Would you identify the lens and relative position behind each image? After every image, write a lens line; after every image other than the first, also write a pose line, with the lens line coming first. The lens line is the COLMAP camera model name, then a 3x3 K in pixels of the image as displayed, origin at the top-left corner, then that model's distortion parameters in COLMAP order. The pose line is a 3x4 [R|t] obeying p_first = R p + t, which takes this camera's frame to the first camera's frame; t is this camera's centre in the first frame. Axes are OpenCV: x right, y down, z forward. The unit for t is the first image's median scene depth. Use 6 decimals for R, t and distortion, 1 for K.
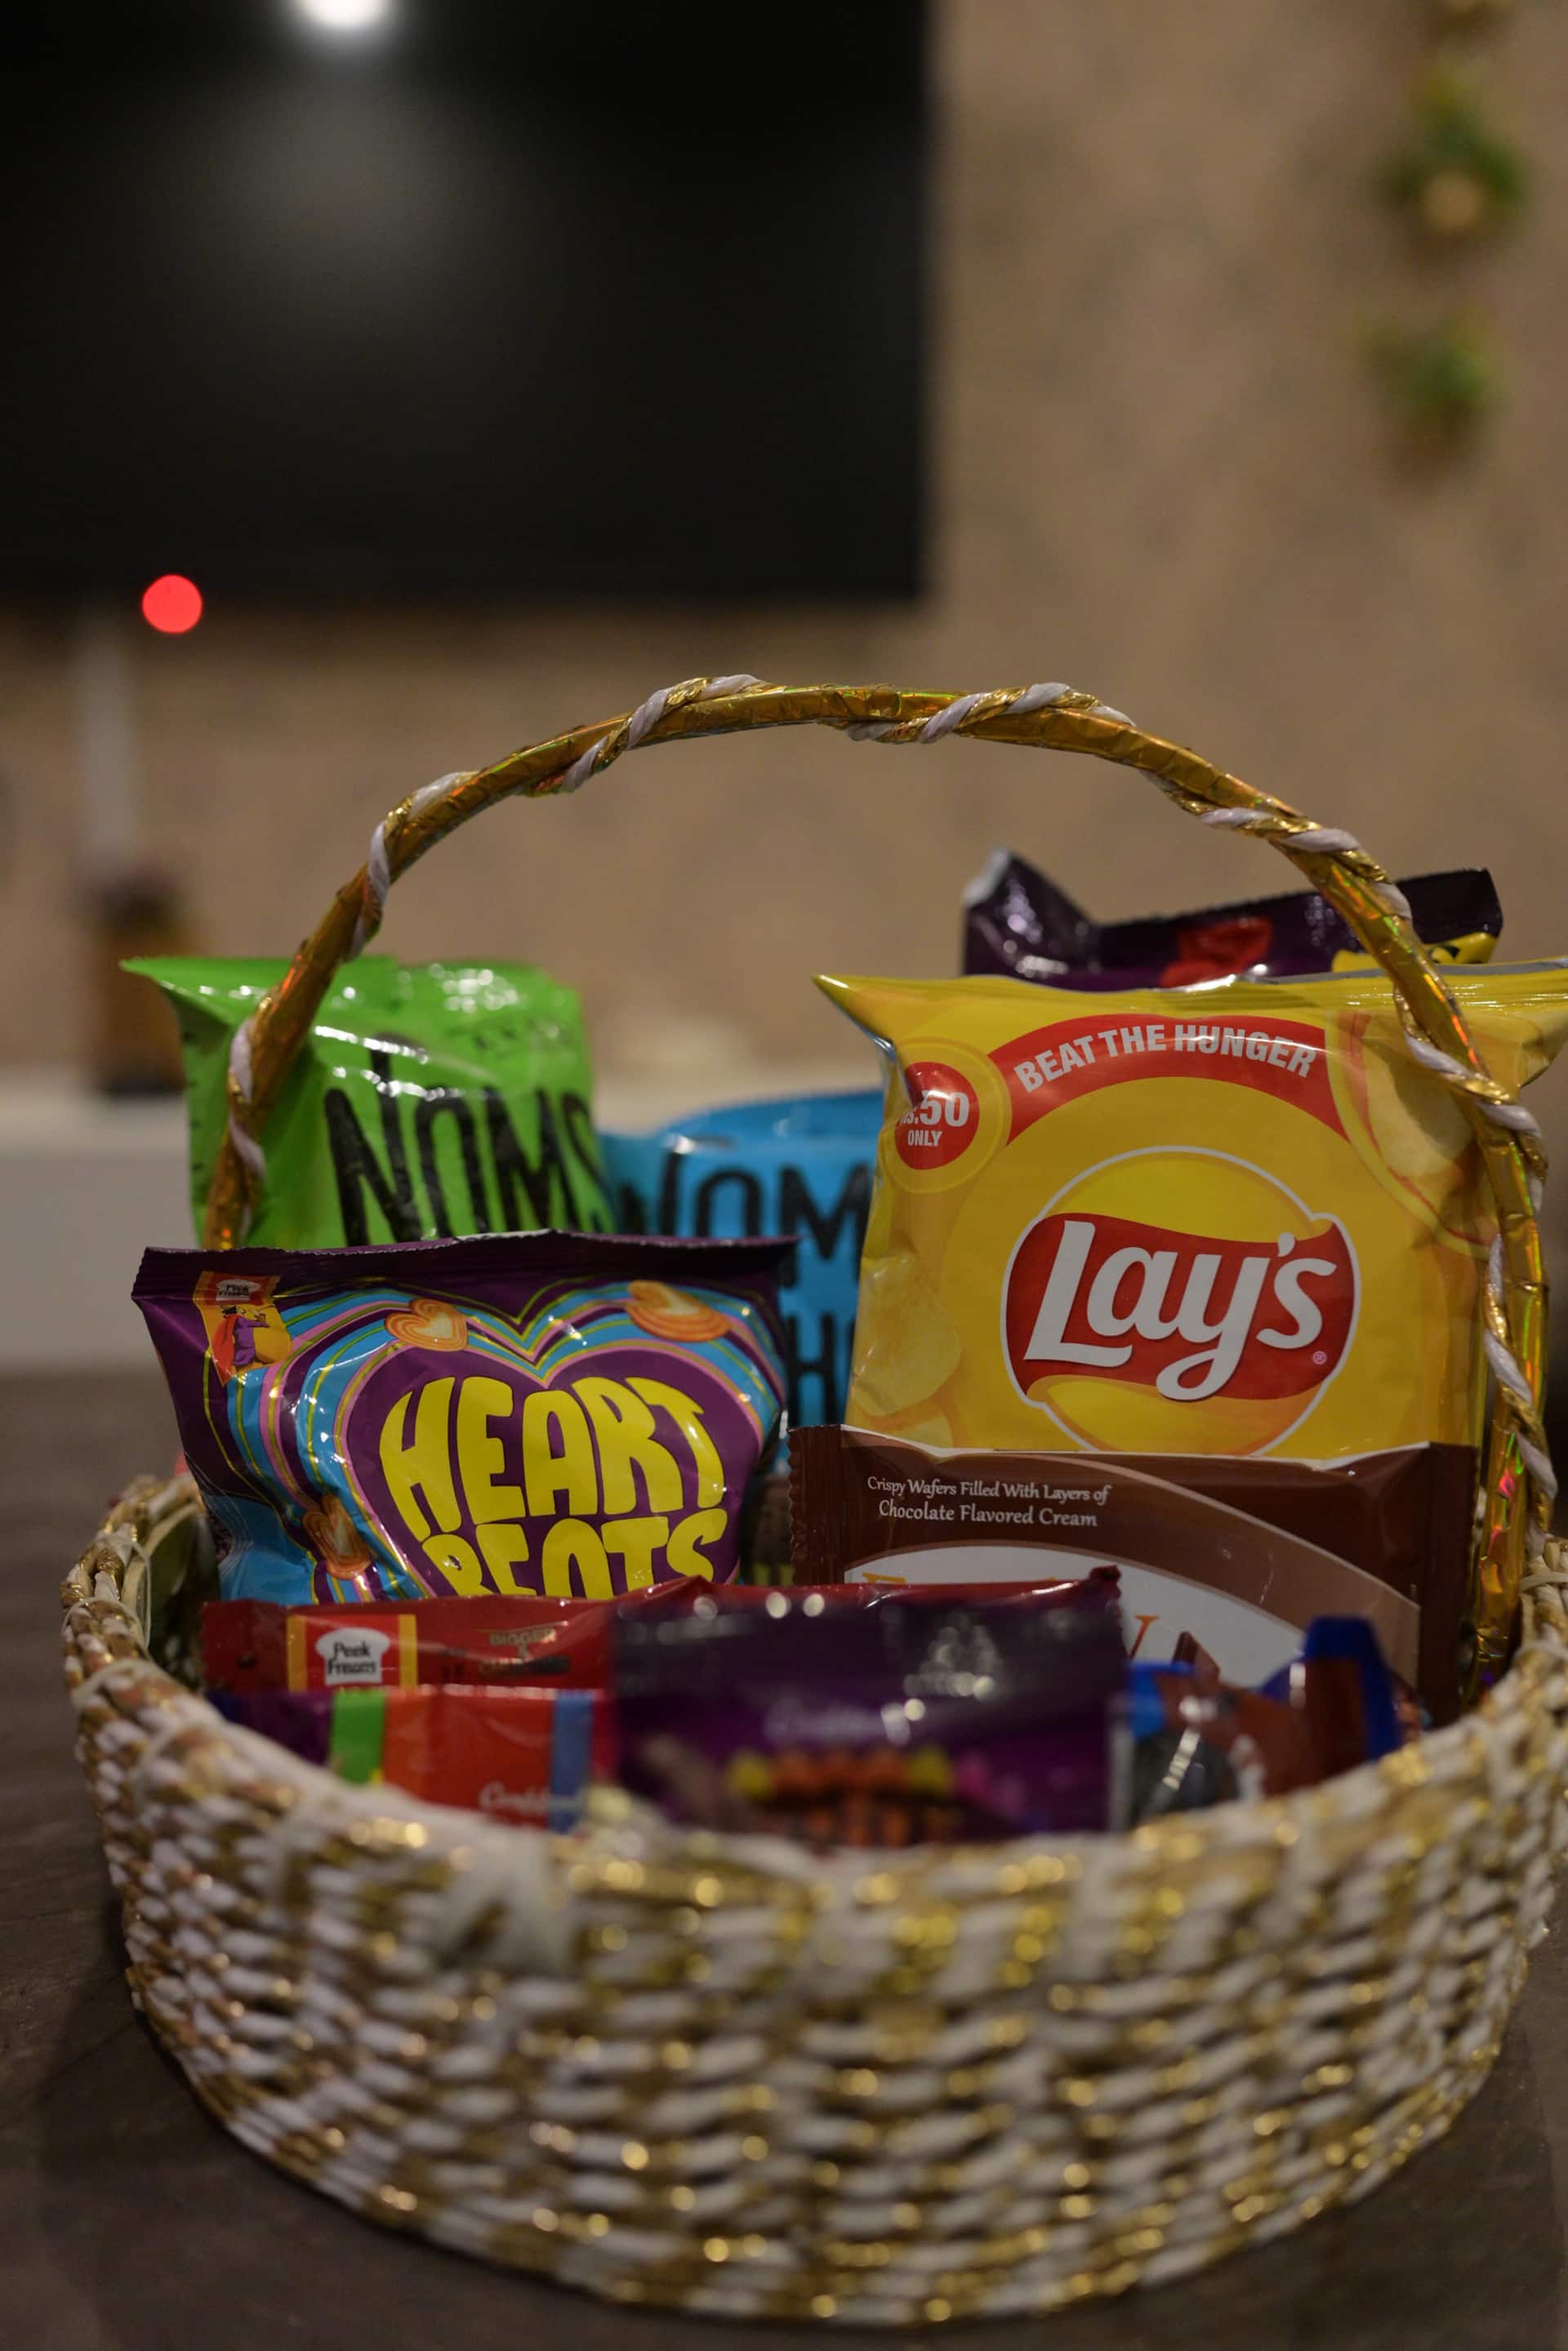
lens RADIAL K [[2452.6, 0, 784.0], [0, 2452.6, 1175.5], [0, 0, 1]] dist [-0.016074, -0.009169]
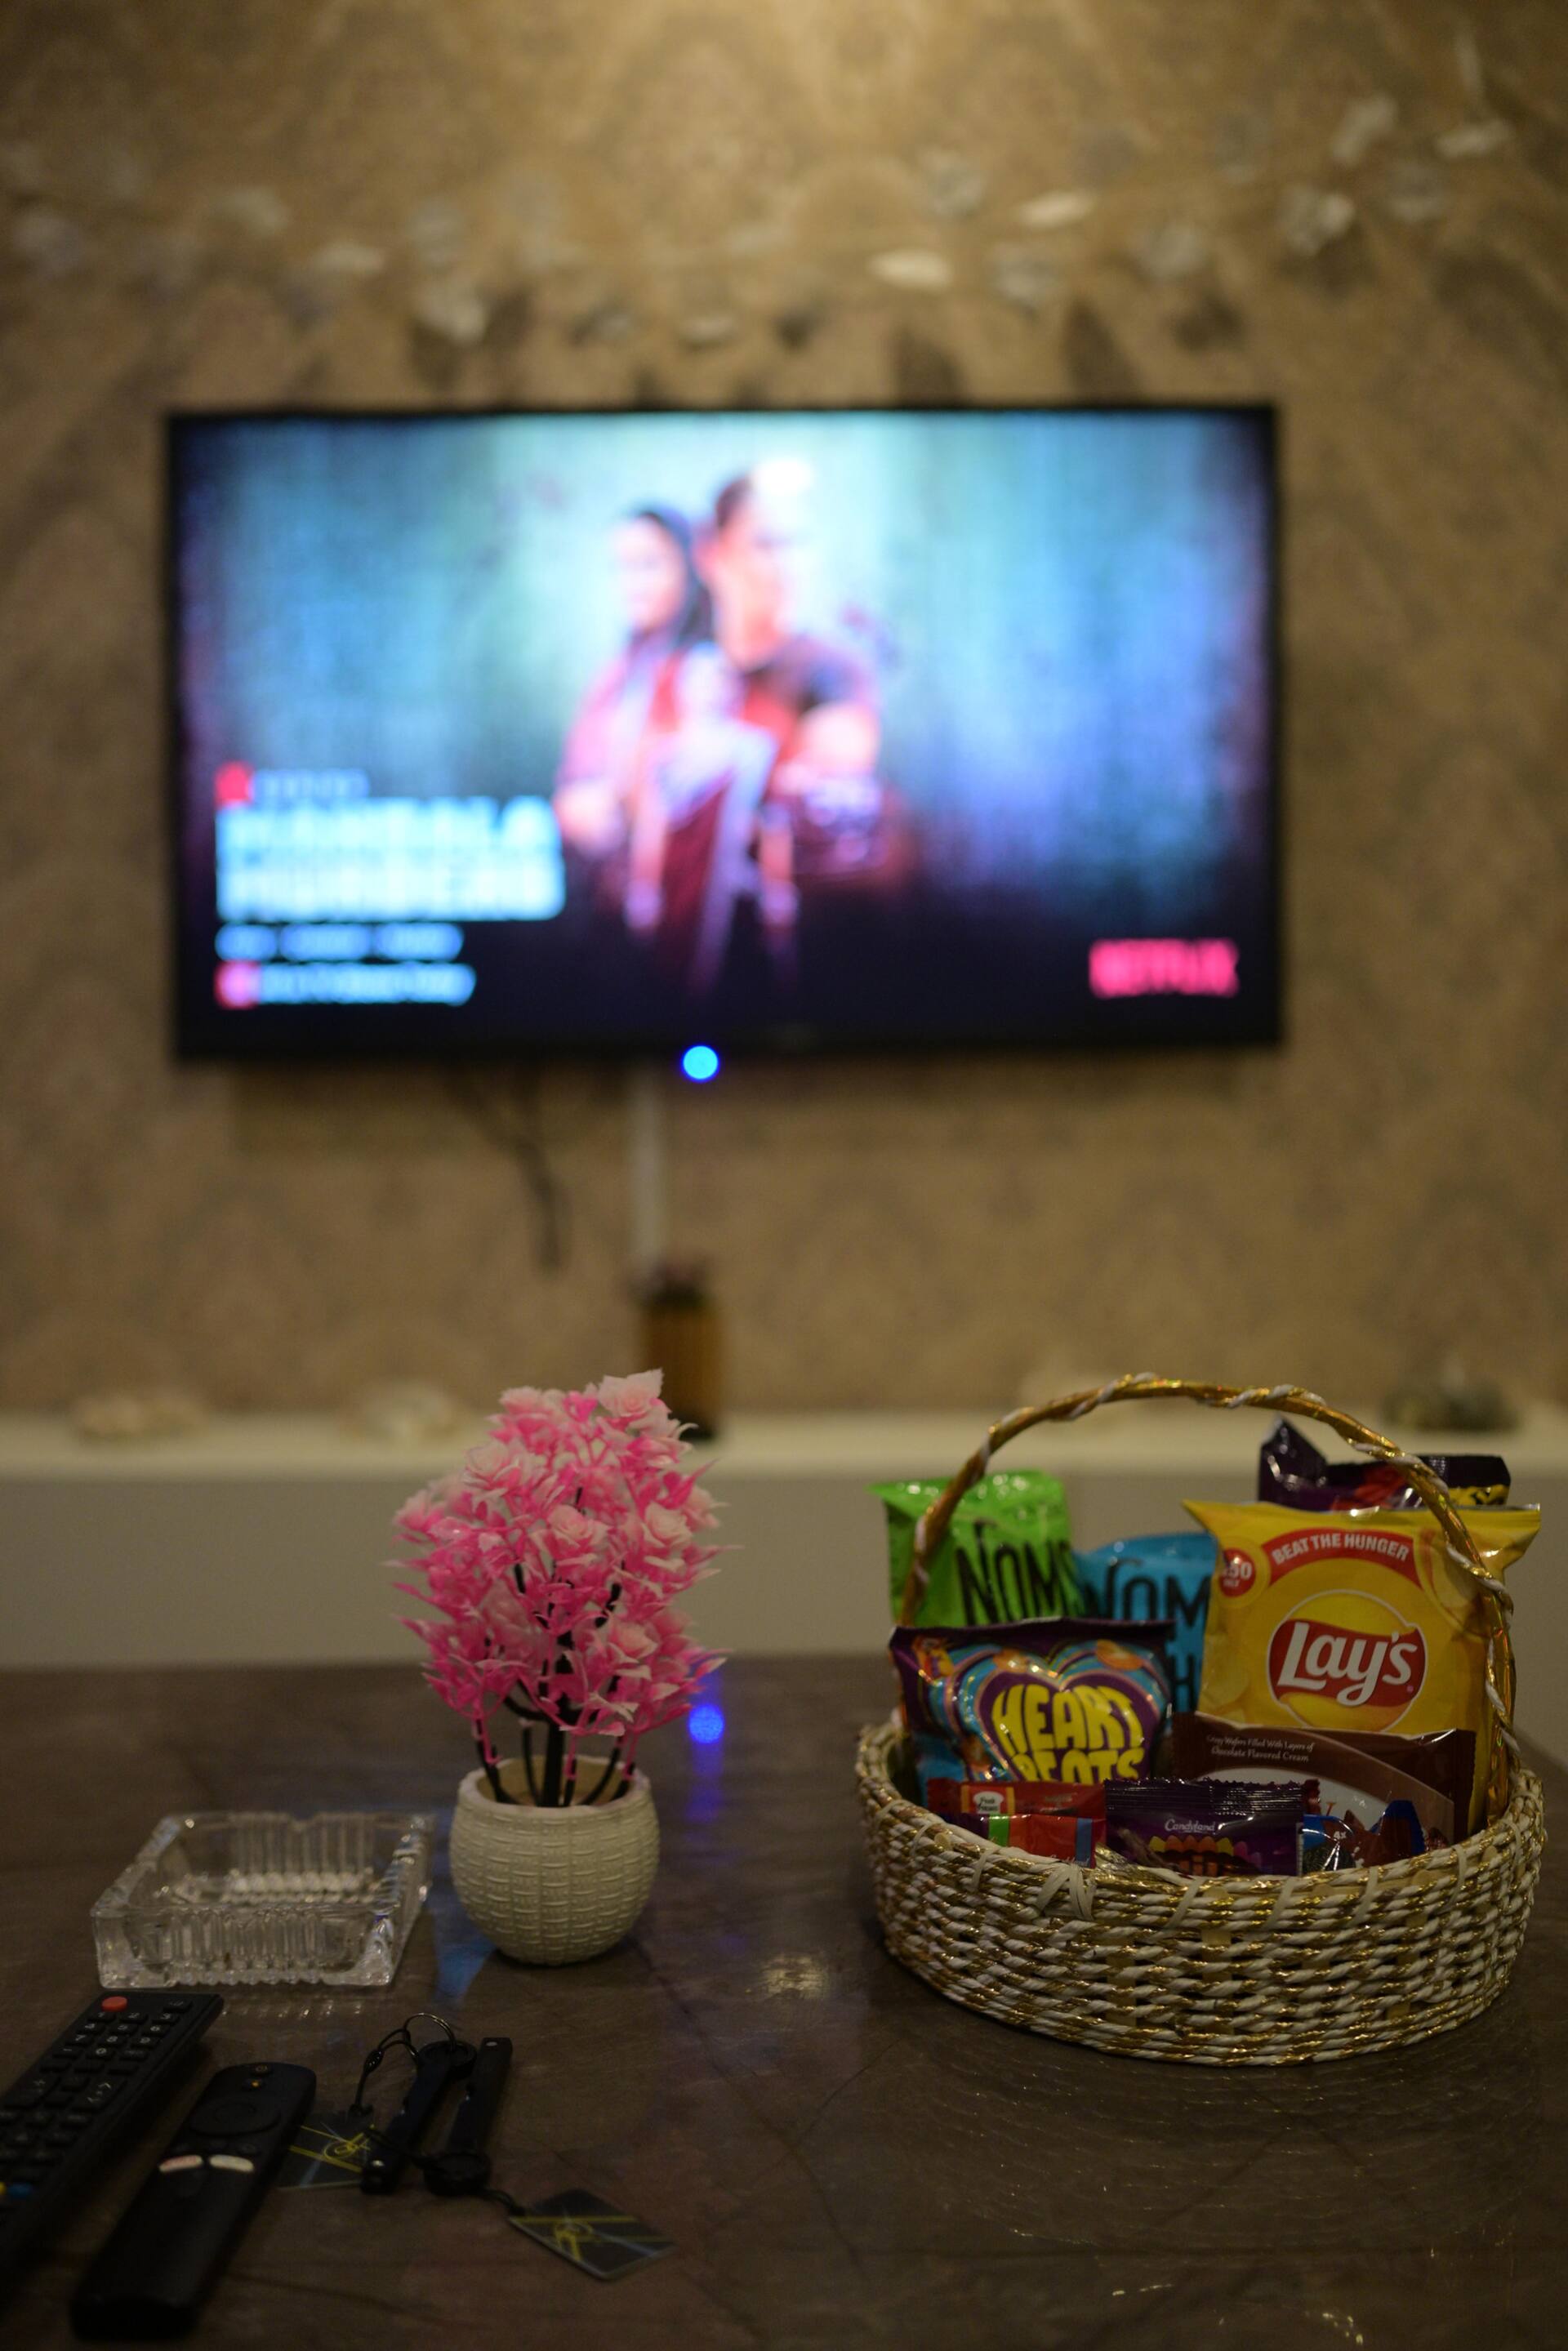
lens RADIAL K [[2216.8, 0, 784.0], [0, 2216.8, 1175.5], [0, 0, 1]] dist [-0.004672, -0.000688]
pose [[0.985557, -0.005943, -0.169238, -0.001271], [-0.015925, 0.991702, -0.127568, -0.126515], [0.168592, 0.128421, 0.977284, -1.163980]]
